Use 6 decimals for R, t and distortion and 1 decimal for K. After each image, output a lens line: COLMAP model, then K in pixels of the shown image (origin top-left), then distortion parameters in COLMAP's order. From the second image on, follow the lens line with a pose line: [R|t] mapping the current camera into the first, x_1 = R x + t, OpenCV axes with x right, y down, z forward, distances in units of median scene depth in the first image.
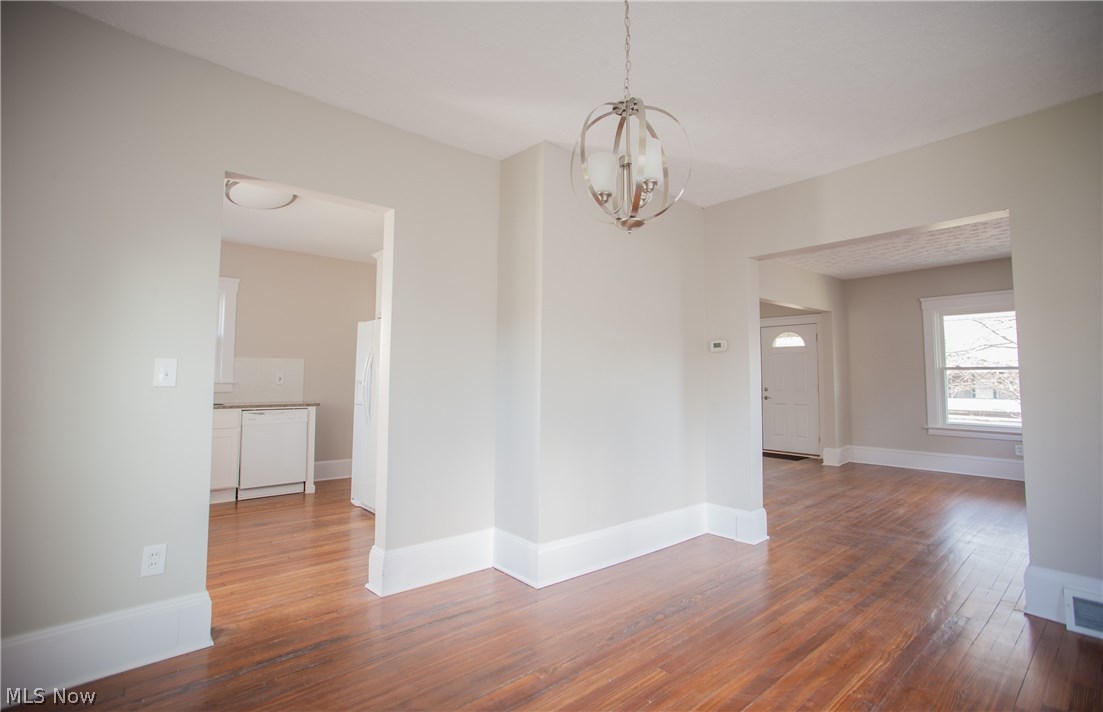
lens RADIAL K [[523.8, 0, 550.9], [0, 523.8, 346.5], [0, 0, 1]] dist [-0.050802, 0.038196]
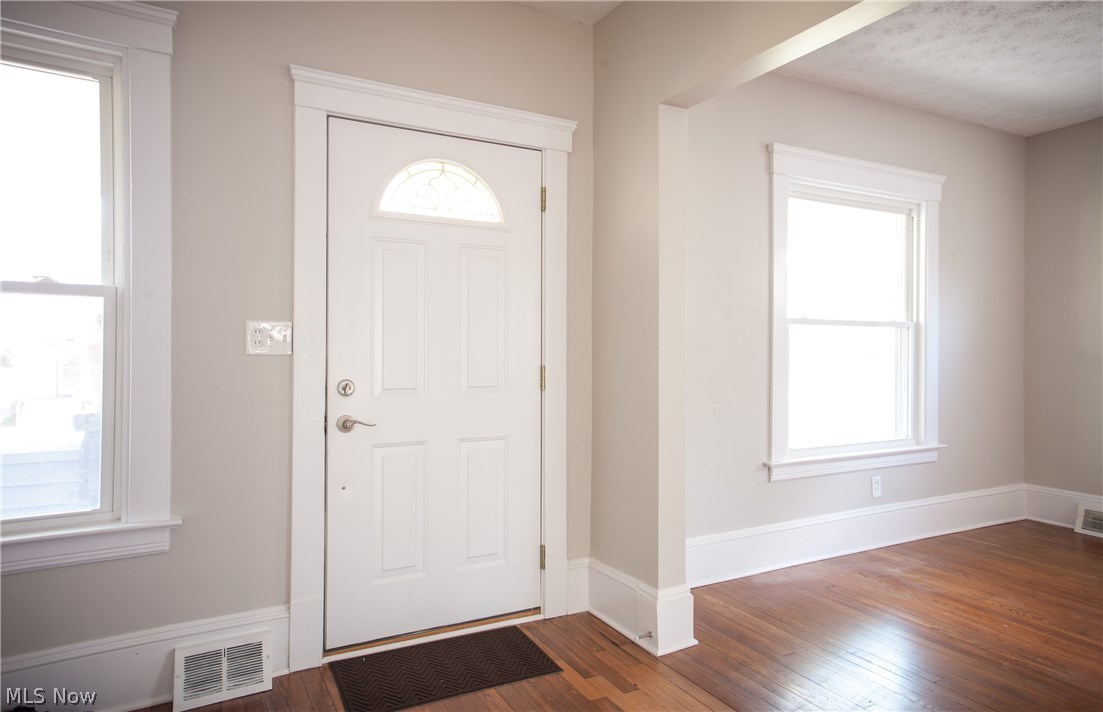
lens RADIAL K [[675.0, 0, 557.8], [0, 675.0, 348.3], [0, 0, 1]] dist [0.026248, 0.003184]
pose [[0.212367, -0.002003, 0.977188, 0.172228], [-0.061672, 0.997977, 0.015448, 0.066996], [-0.975242, -0.063546, 0.211814, 1.041208]]
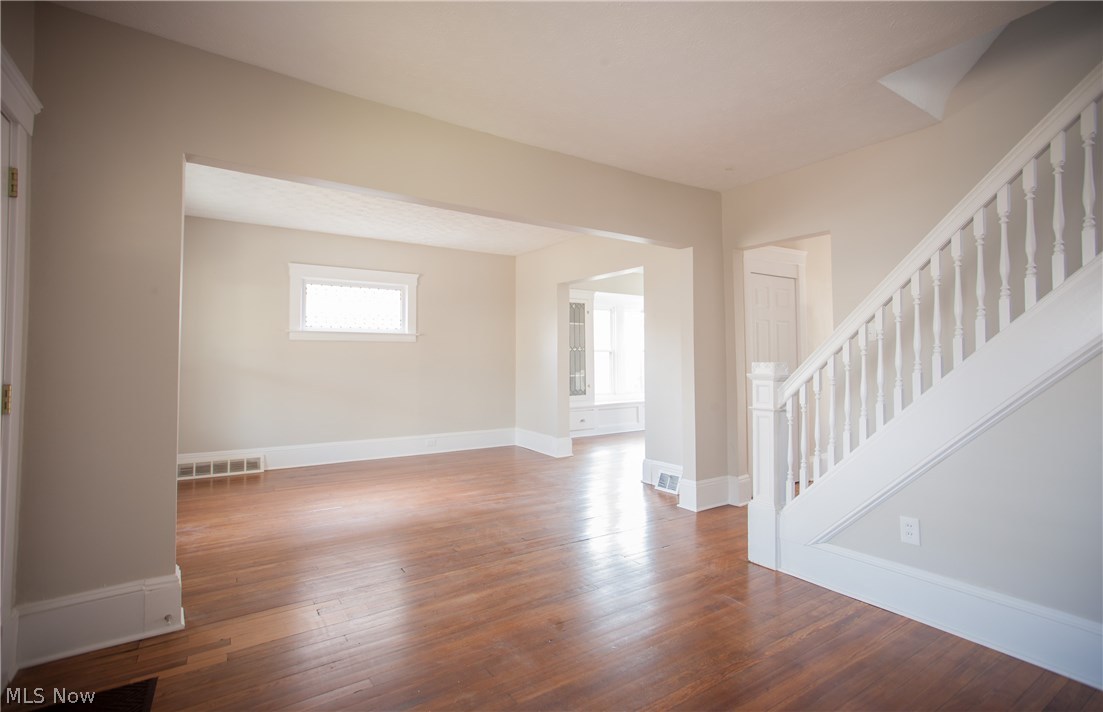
lens RADIAL K [[523.8, 0, 550.9], [0, 523.8, 346.5], [0, 0, 1]] dist [-0.050802, 0.038196]
pose [[-0.990340, 0.000108, 0.138659, 0.273859], [-0.012262, 0.996014, -0.088354, 0.086341], [-0.138116, -0.089200, -0.986391, 1.368321]]
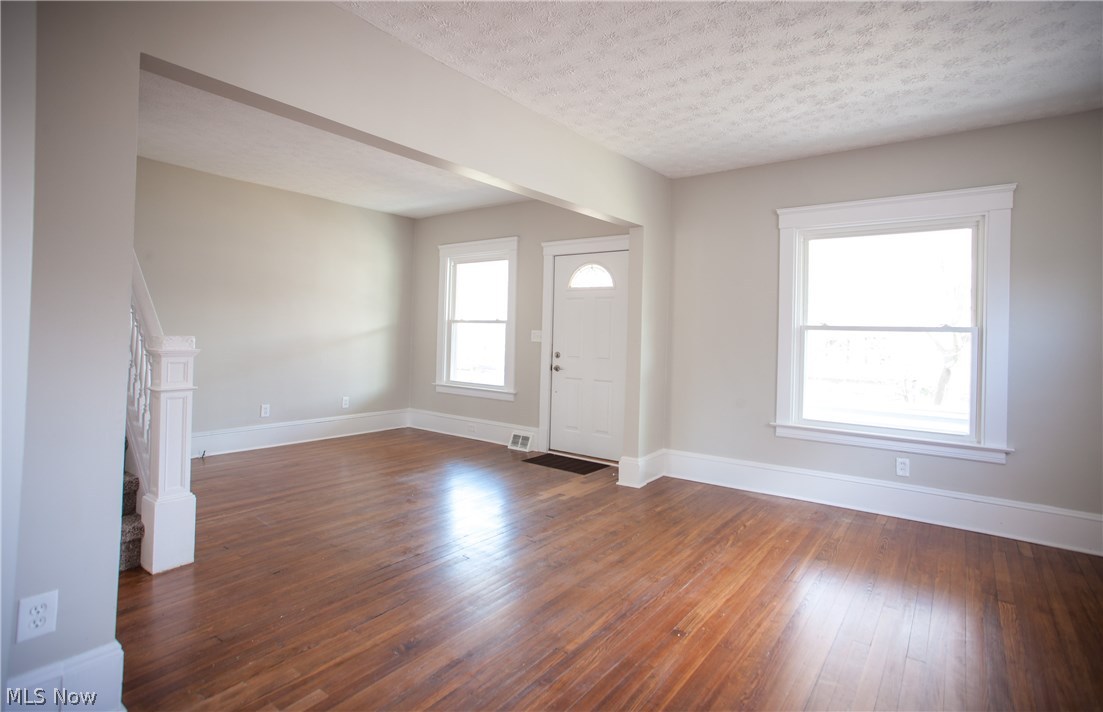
lens RADIAL K [[553.6, 0, 581.5], [0, 553.6, 333.4], [0, 0, 1]] dist [-0.019679, 0.000039]
pose [[0.972339, 0.022520, 0.232486, 0.352916], [-0.036280, 0.997822, 0.055082, 0.022967], [-0.230740, -0.061993, 0.971039, 0.425977]]
